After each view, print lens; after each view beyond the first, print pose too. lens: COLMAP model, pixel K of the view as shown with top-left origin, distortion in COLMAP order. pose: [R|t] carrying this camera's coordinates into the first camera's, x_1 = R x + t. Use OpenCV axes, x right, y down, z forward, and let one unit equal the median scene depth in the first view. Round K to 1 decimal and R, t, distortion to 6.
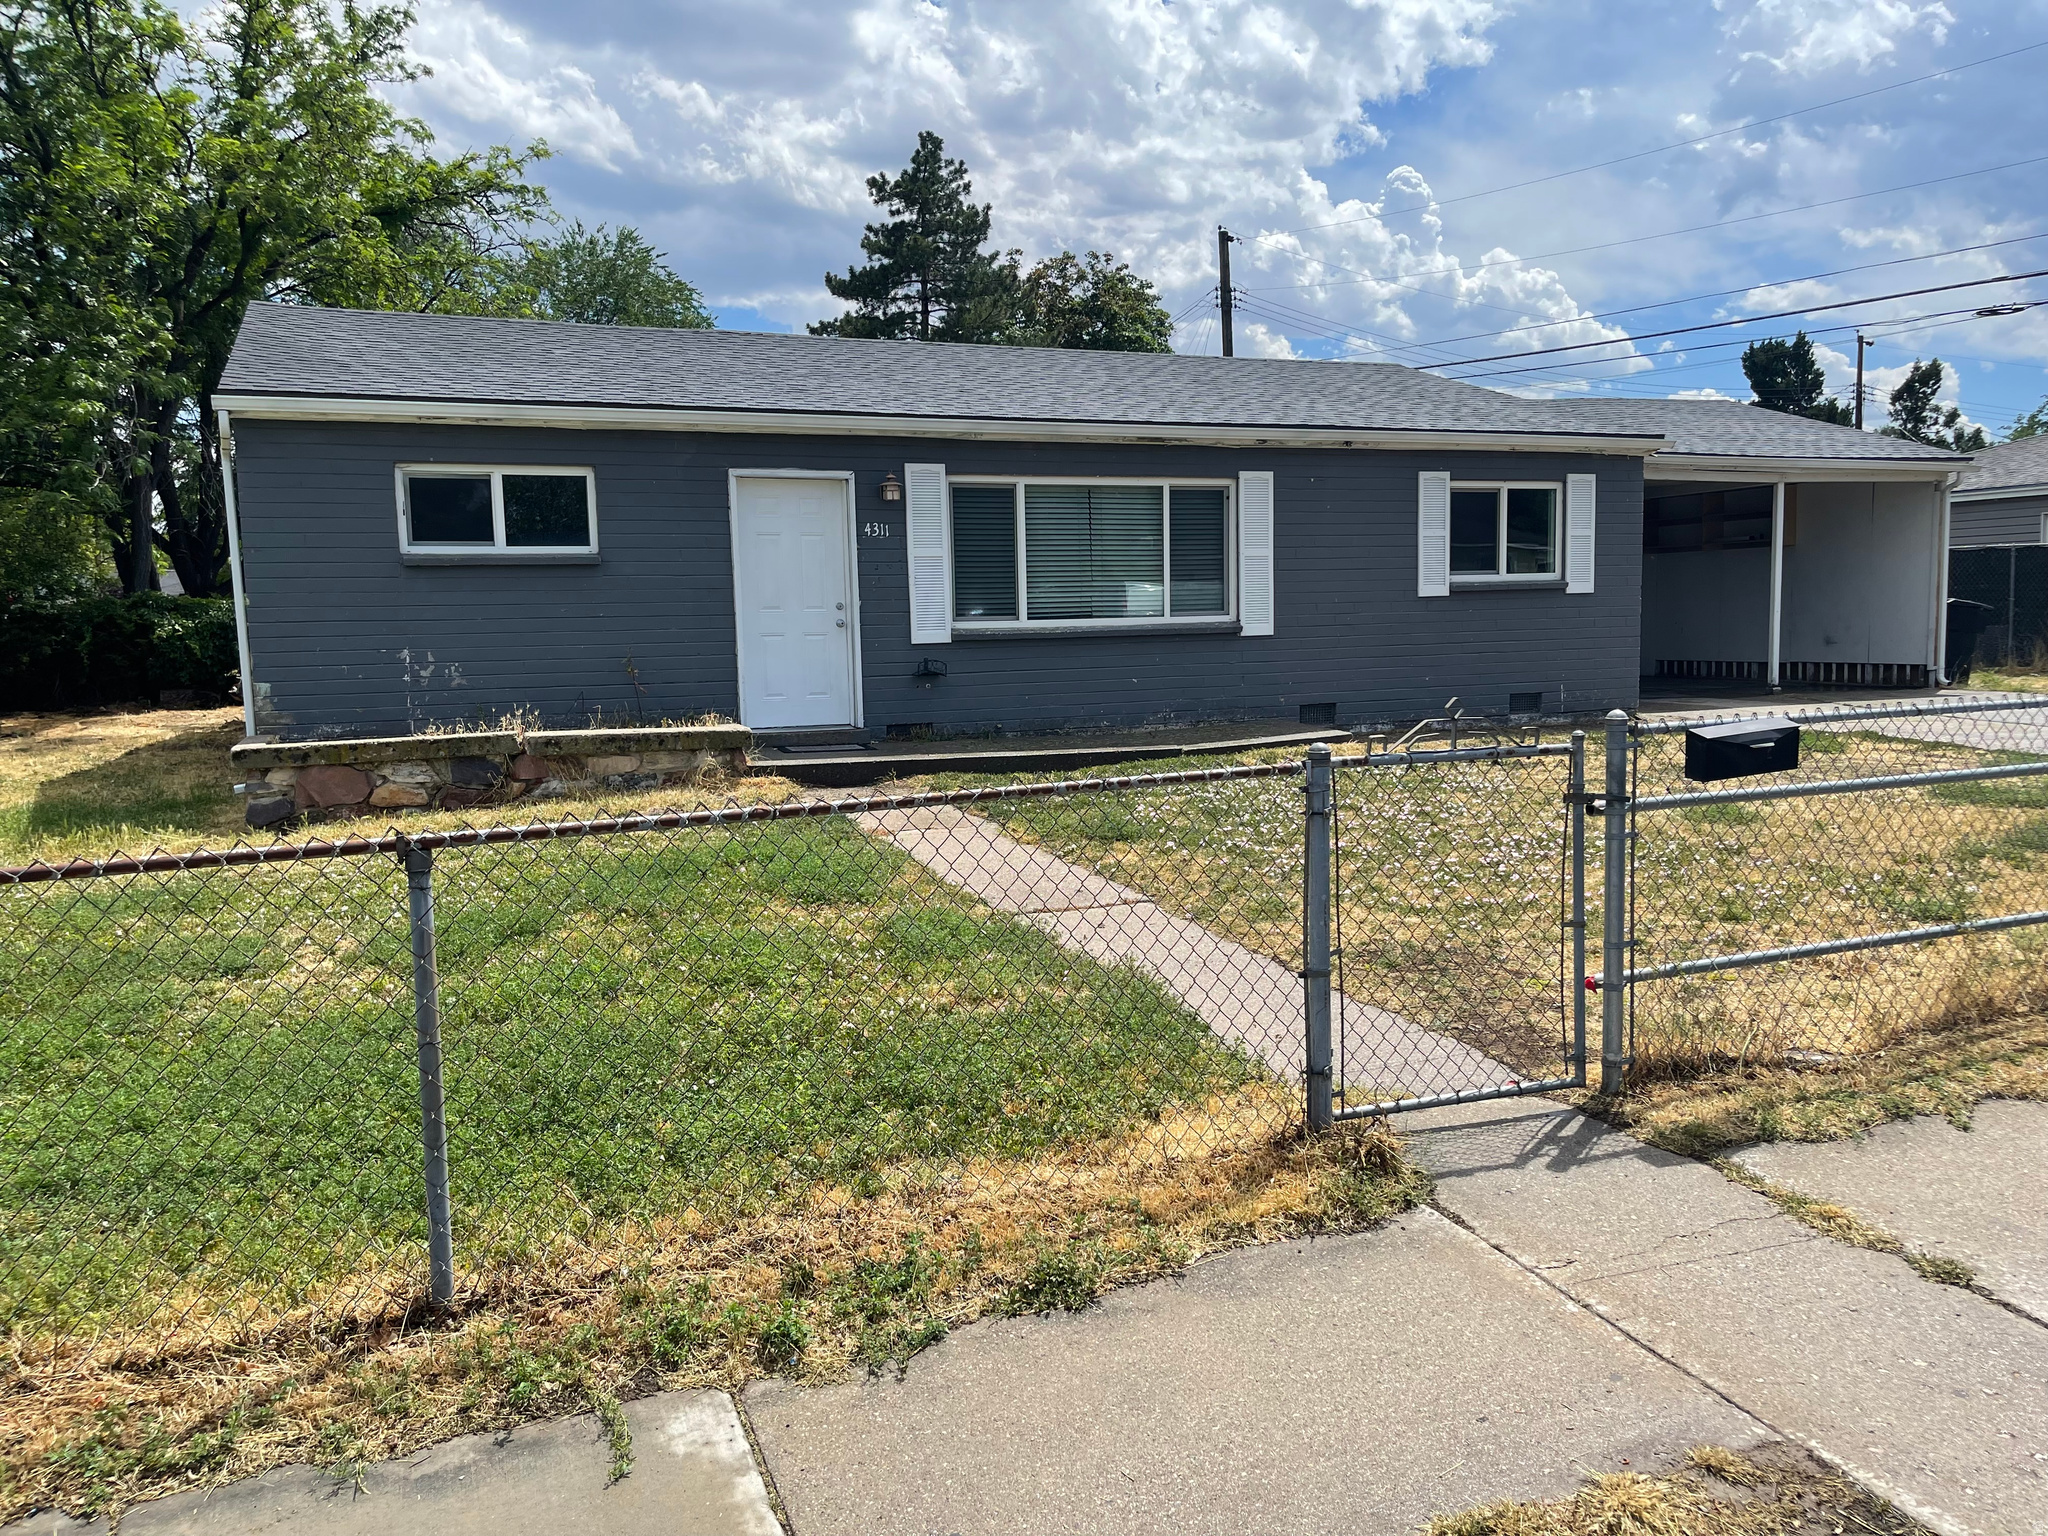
lens RADIAL K [[1538.5, 0, 1023.4], [0, 1538.5, 770.0], [0, 0, 1]] dist [0.063178, -0.016955]
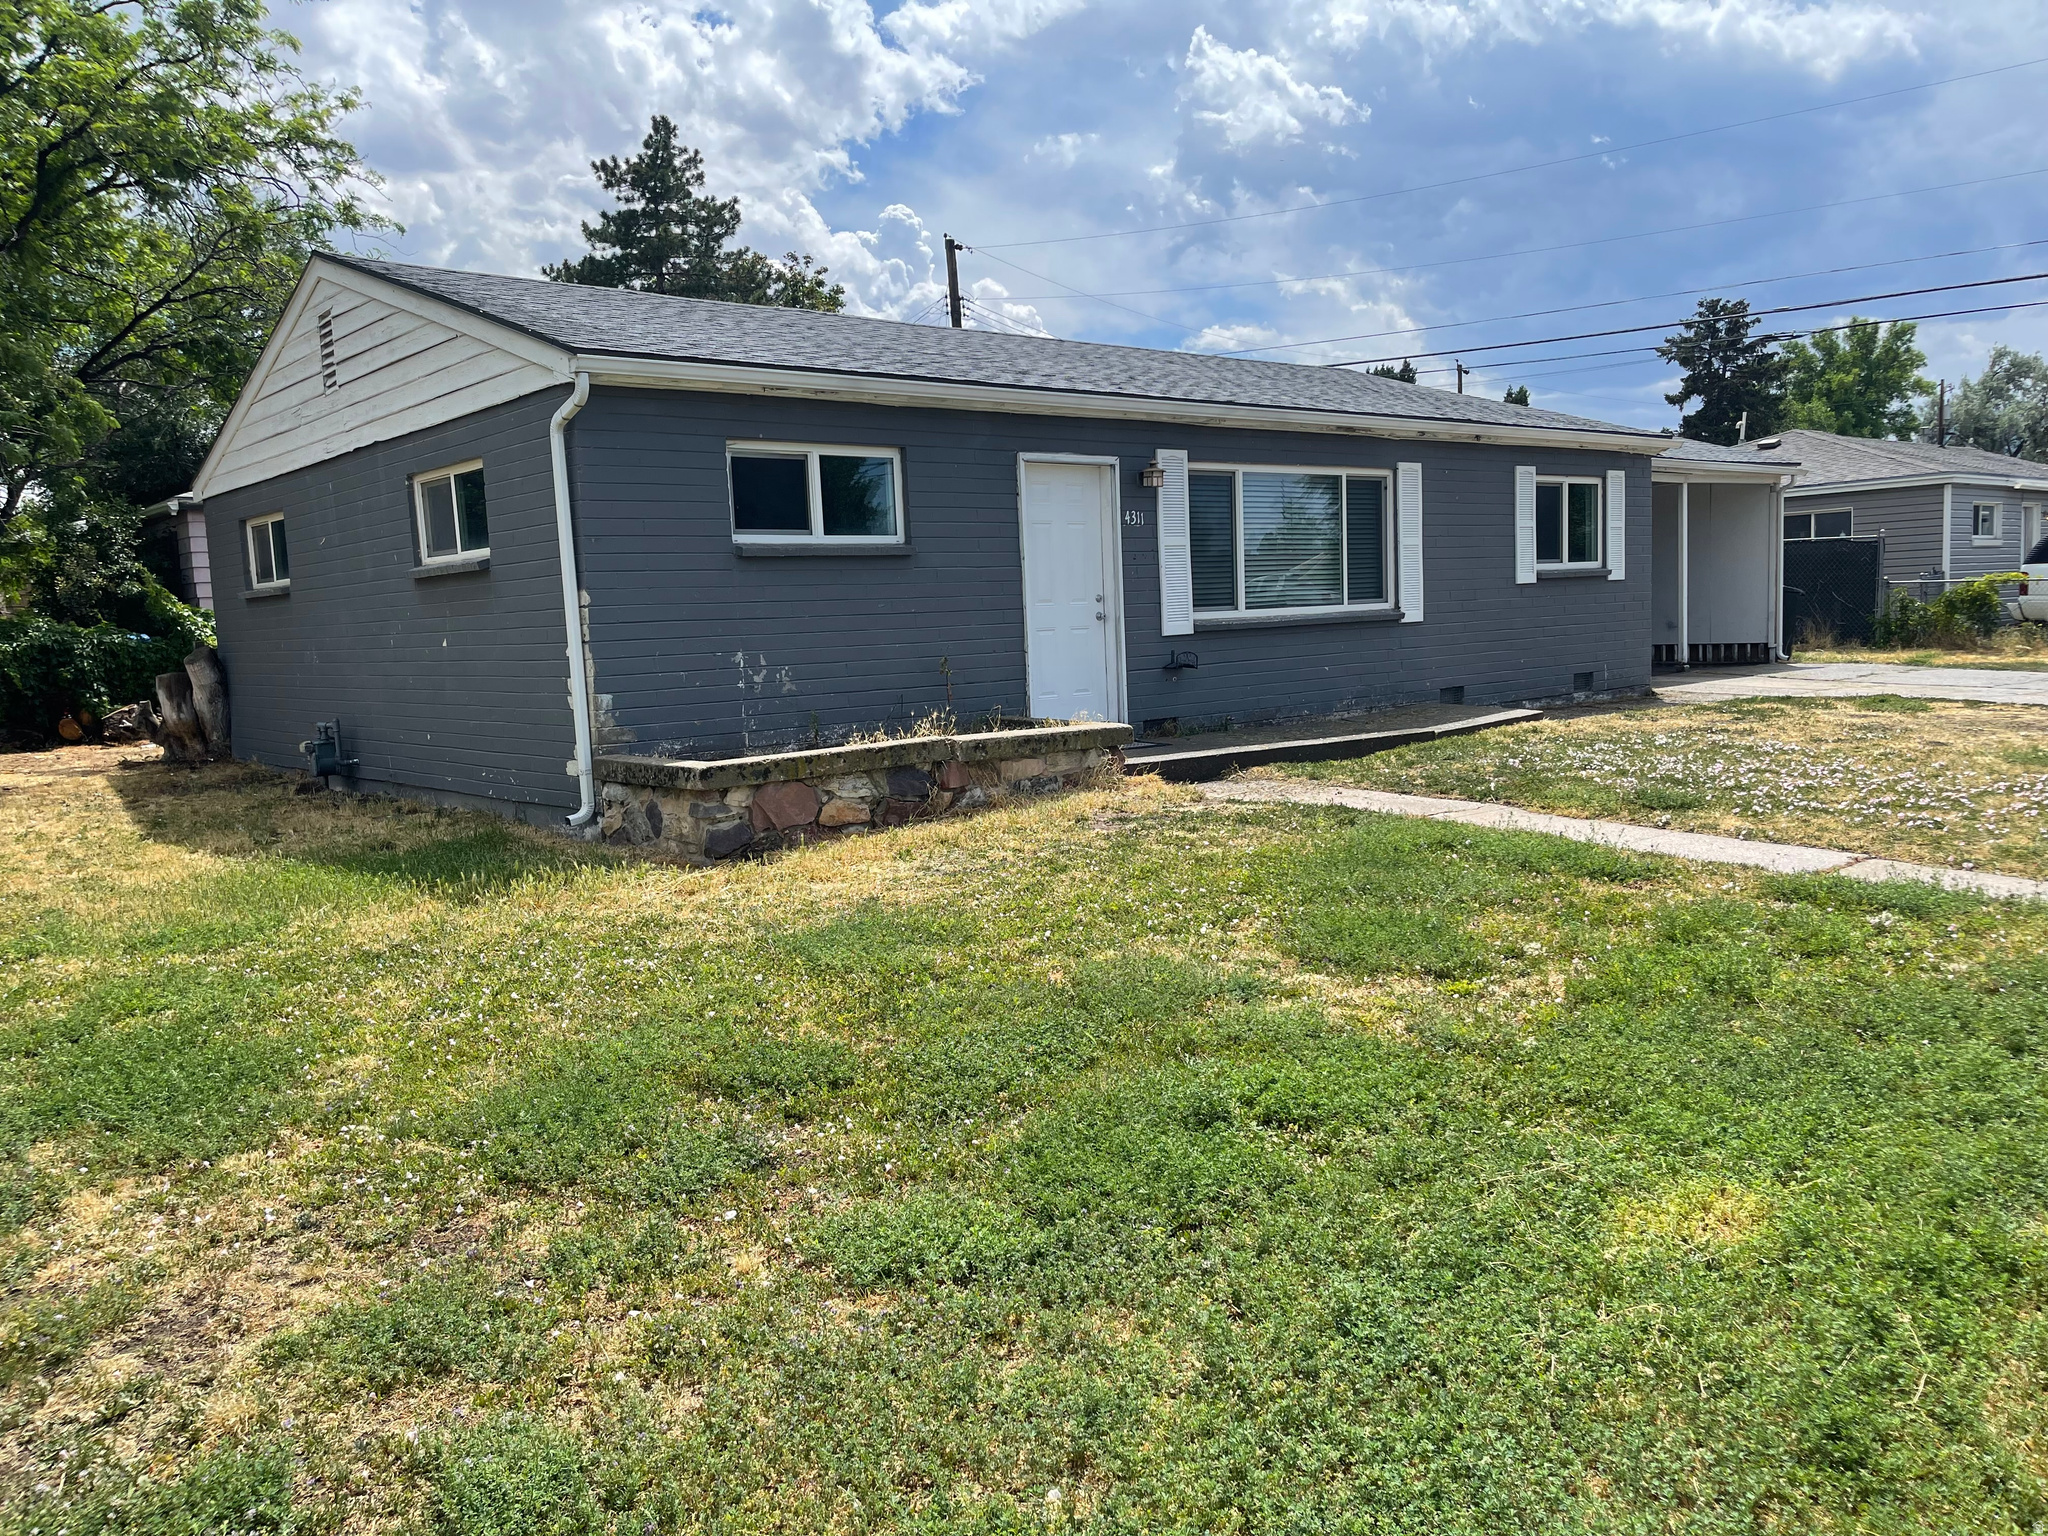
lens RADIAL K [[1538.5, 0, 1025.7], [0, 1538.5, 767.3], [0, 0, 1]] dist [0.063178, -0.016955]
pose [[0.954584, -0.048627, 0.293946, -0.433731], [0.051948, 0.998644, -0.003495, -0.000794], [-0.293378, 0.018606, 0.955816, 0.101944]]
